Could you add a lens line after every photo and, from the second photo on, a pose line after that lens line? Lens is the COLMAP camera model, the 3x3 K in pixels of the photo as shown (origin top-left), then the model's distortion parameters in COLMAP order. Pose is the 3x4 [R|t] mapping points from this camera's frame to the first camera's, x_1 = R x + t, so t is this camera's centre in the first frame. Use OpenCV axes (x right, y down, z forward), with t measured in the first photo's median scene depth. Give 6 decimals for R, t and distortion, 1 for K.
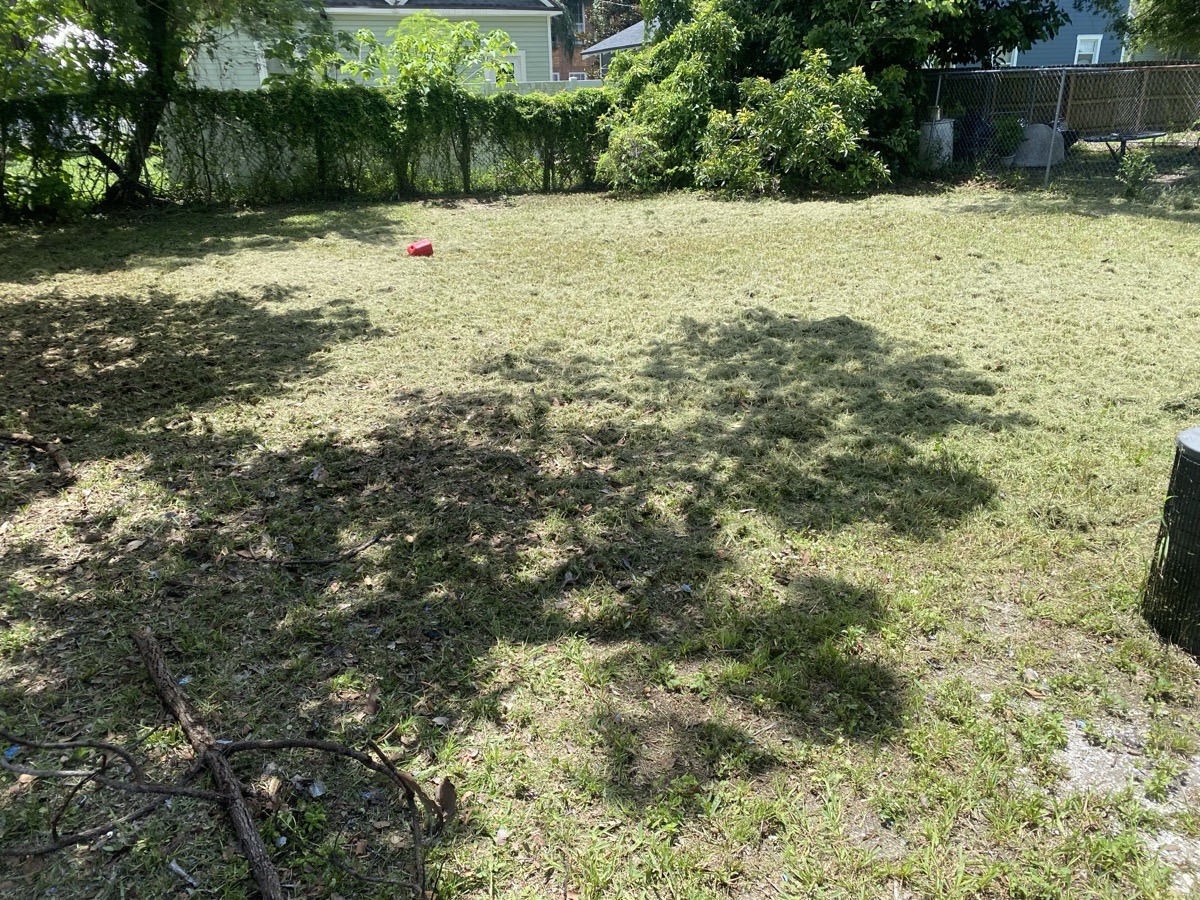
lens RADIAL K [[920.1, 0, 597.8], [0, 920.1, 457.6], [0, 0, 1]] dist [0.000237, -0.023715]
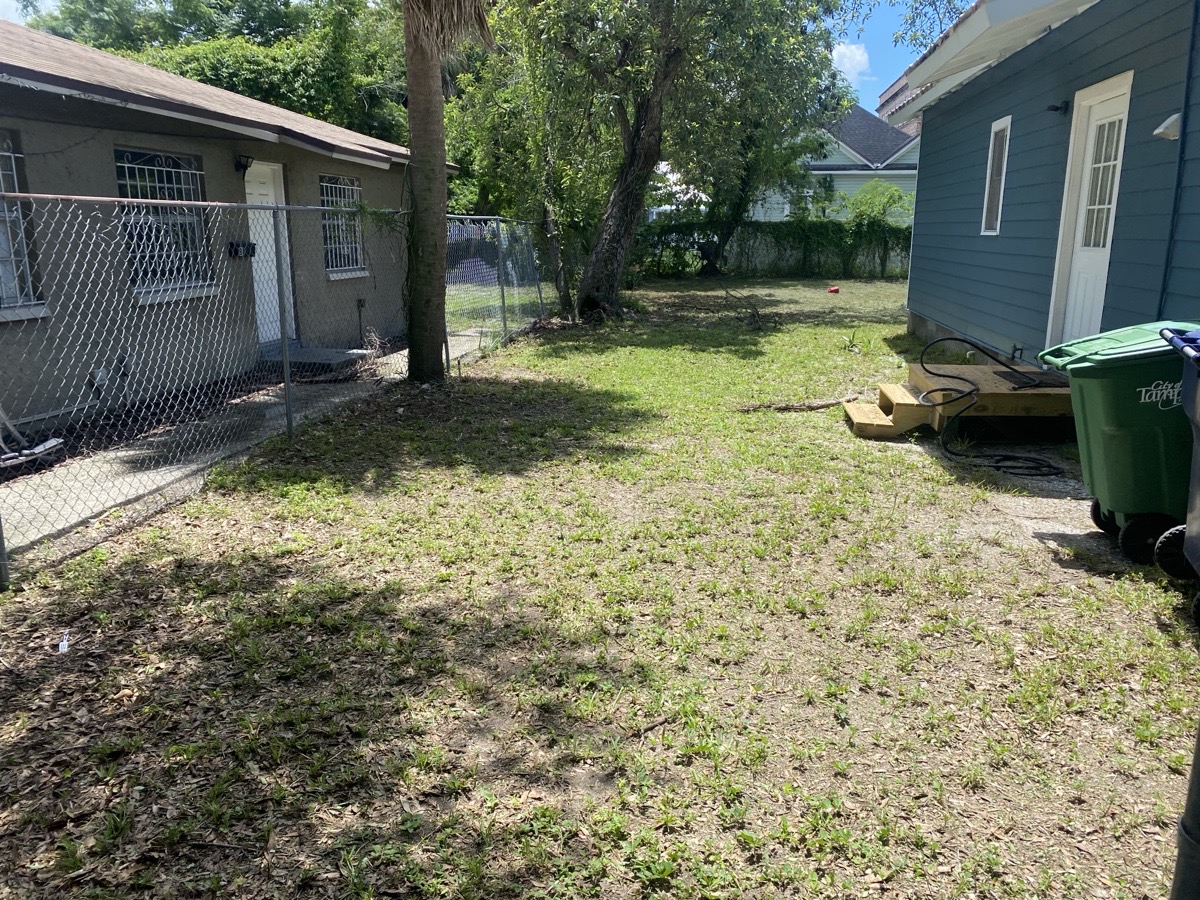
lens RADIAL K [[920.1, 0, 595.7], [0, 920.1, 459.9], [0, 0, 1]] dist [0.000237, -0.023715]
pose [[0.864293, 0.131897, -0.485388, 0.710023], [-0.193208, 0.978031, -0.078266, 0.751488], [0.464401, 0.161425, 0.870789, -1.863099]]
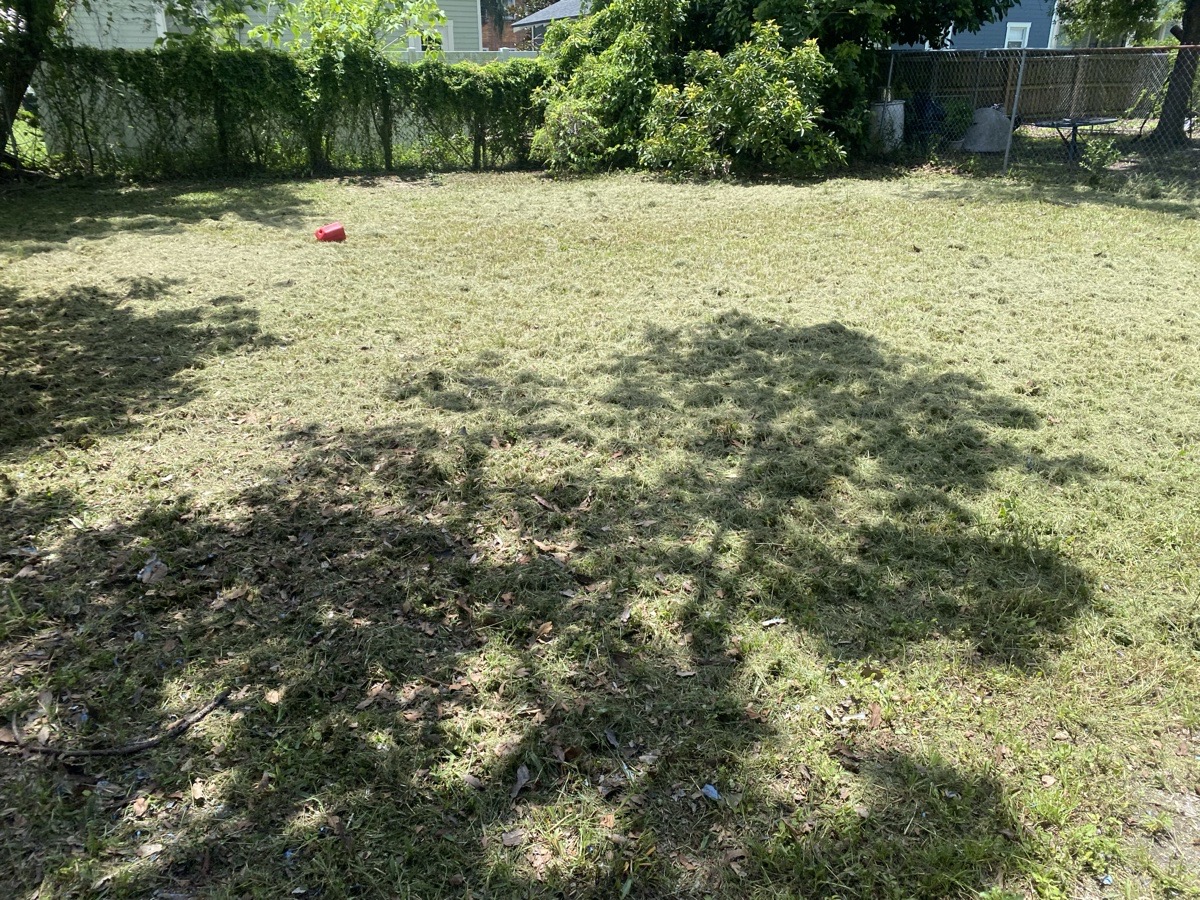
lens RADIAL K [[920.1, 0, 606.7], [0, 920.1, 445.4], [0, 0, 1]] dist [0.000237, -0.023715]
pose [[0.996573, -0.009064, 0.082223, -0.011449], [0.008499, 0.999938, 0.007219, -0.047507], [-0.082283, -0.006496, 0.996588, 0.173408]]
